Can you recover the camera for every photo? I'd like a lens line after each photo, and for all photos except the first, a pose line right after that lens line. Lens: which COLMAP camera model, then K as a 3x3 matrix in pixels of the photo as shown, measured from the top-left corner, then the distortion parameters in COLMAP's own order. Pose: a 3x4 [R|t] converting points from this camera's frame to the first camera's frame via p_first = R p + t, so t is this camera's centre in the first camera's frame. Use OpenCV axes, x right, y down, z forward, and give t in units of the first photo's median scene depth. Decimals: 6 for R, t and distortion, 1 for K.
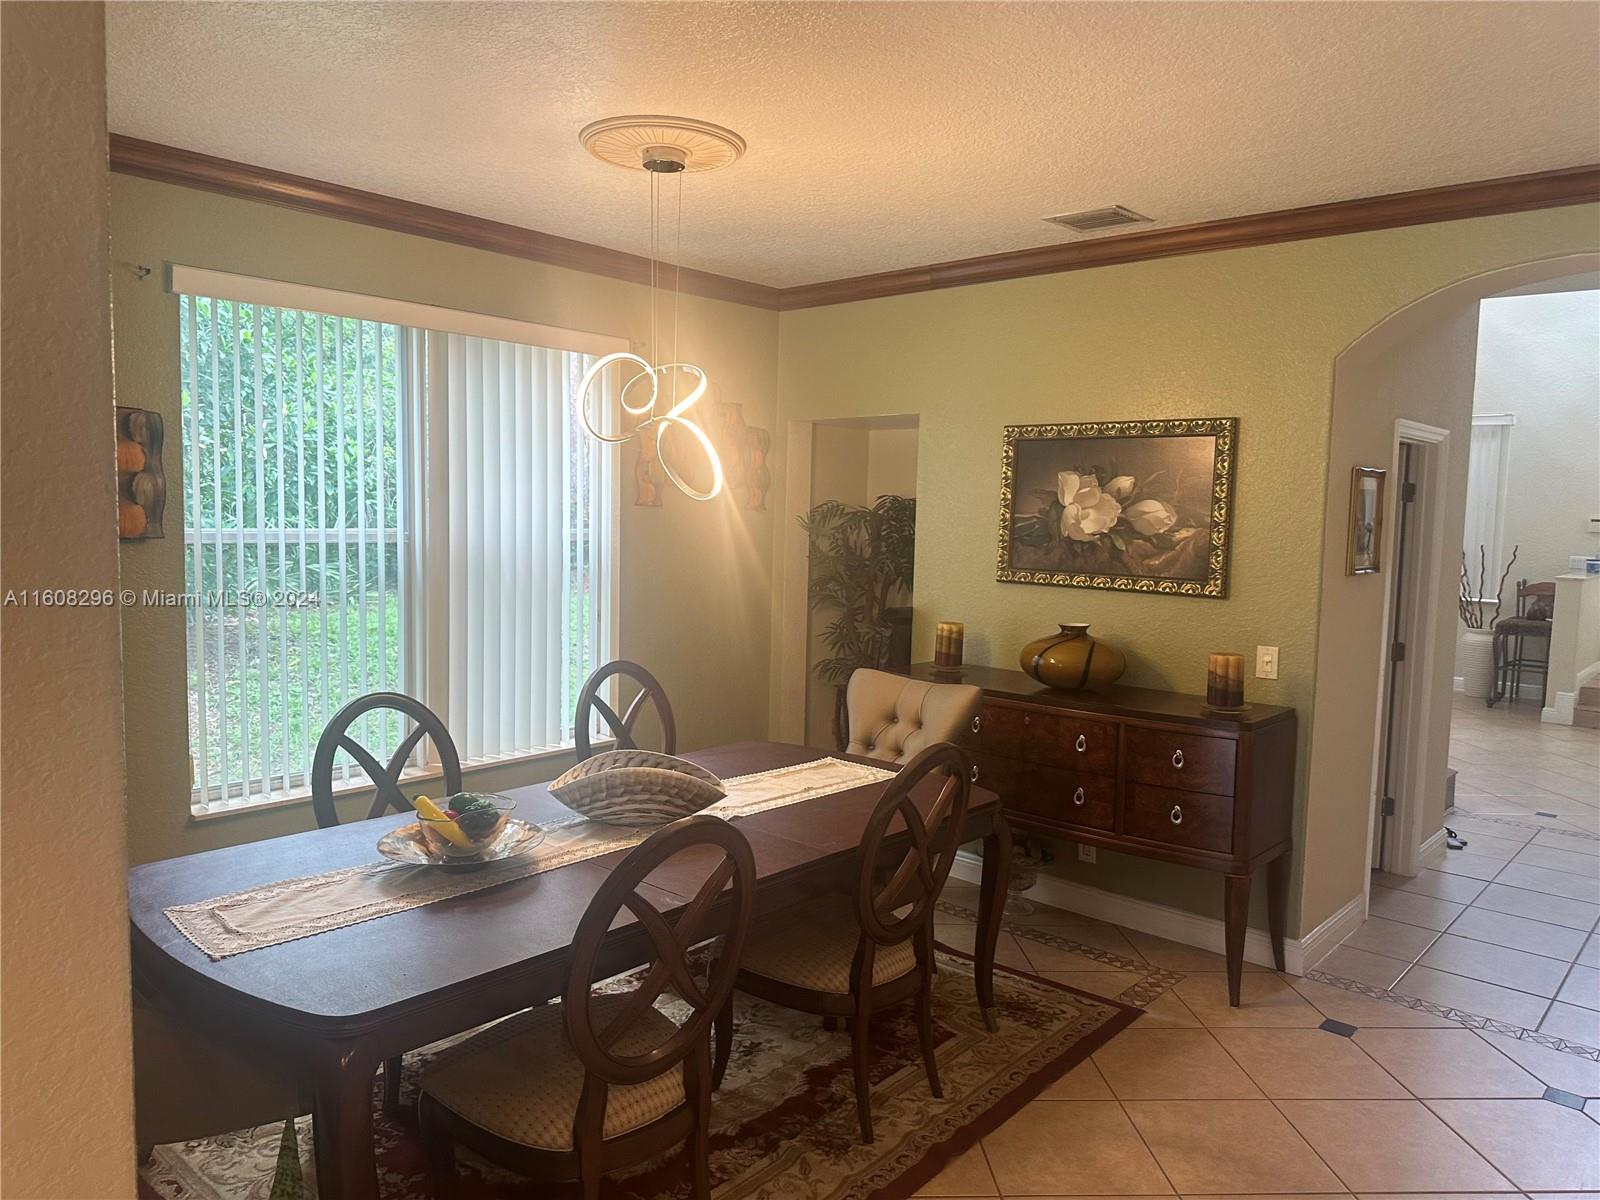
lens RADIAL K [[1163.7, 0, 800.0], [0, 1163.7, 600.0], [0, 0, 1]] dist [0.029817, -0.075740]
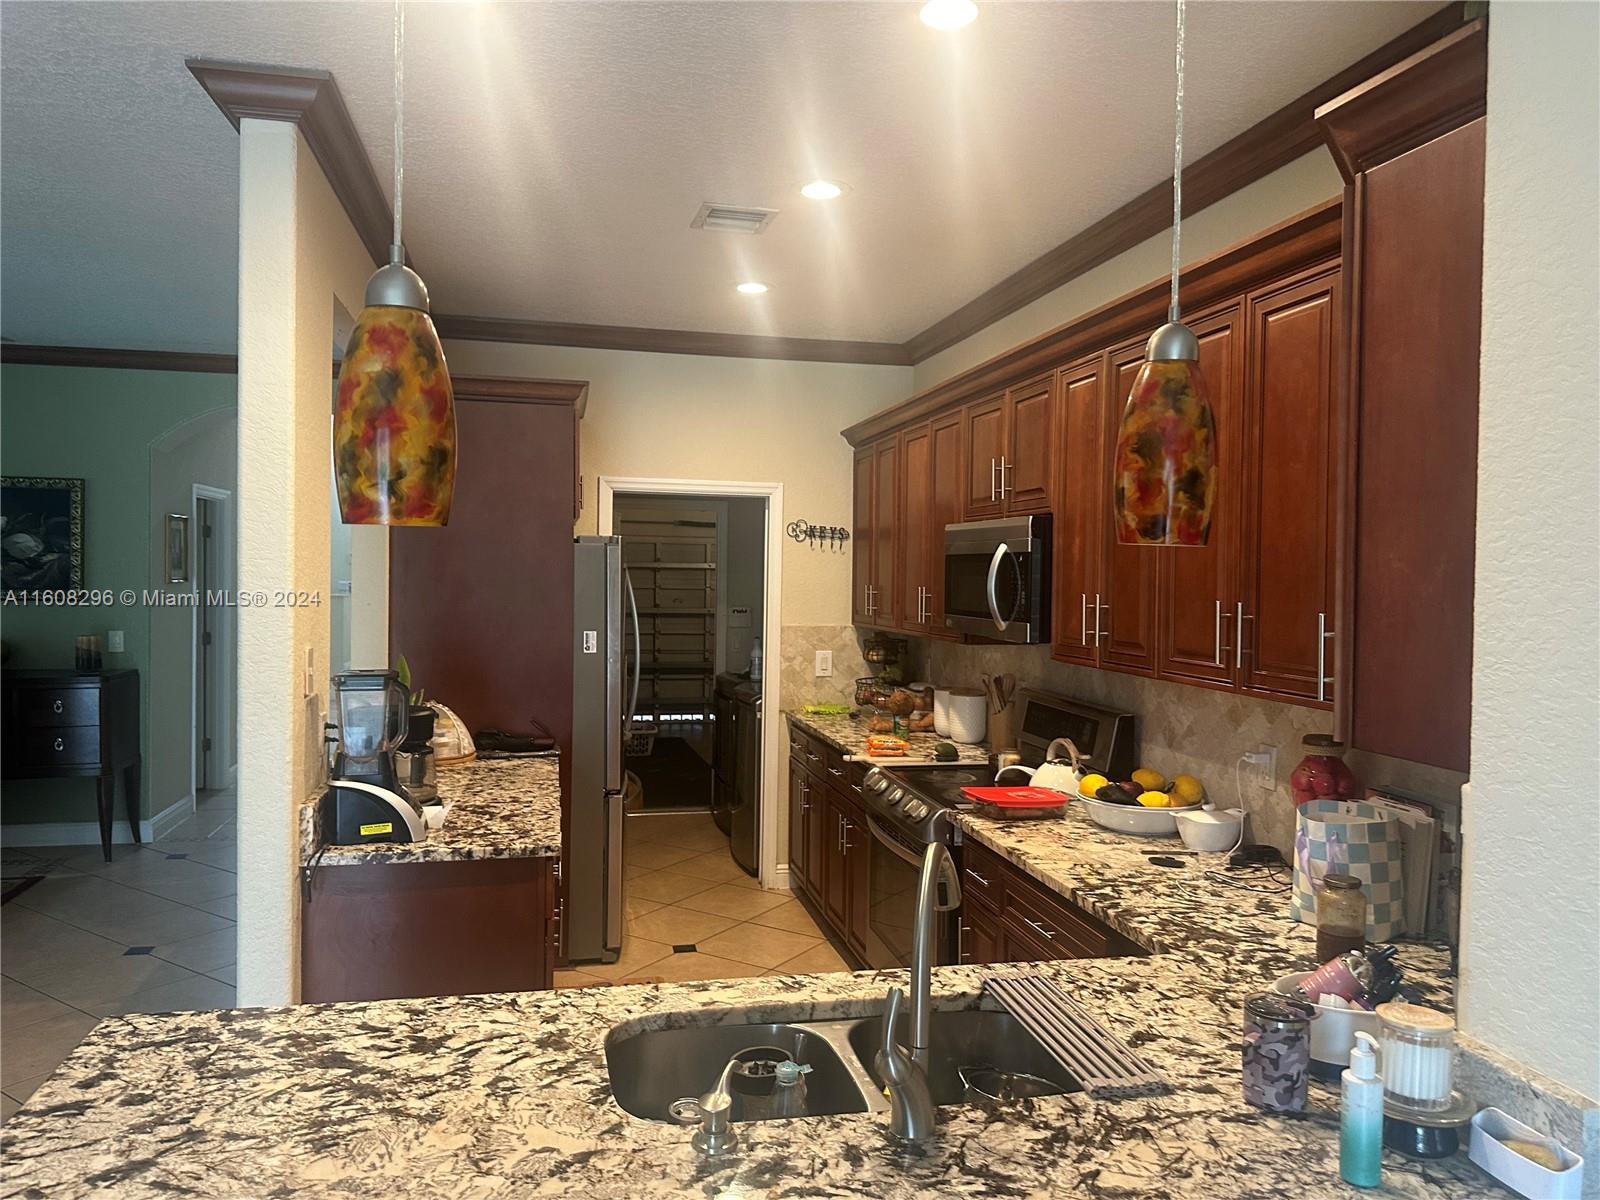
lens RADIAL K [[1163.7, 0, 800.0], [0, 1163.7, 600.0], [0, 0, 1]] dist [0.029817, -0.075740]
pose [[0.597927, -0.030611, 0.800966, -0.262867], [0.061430, 0.998082, -0.007714, 0.062490], [-0.799193, 0.053816, 0.598661, -0.582160]]
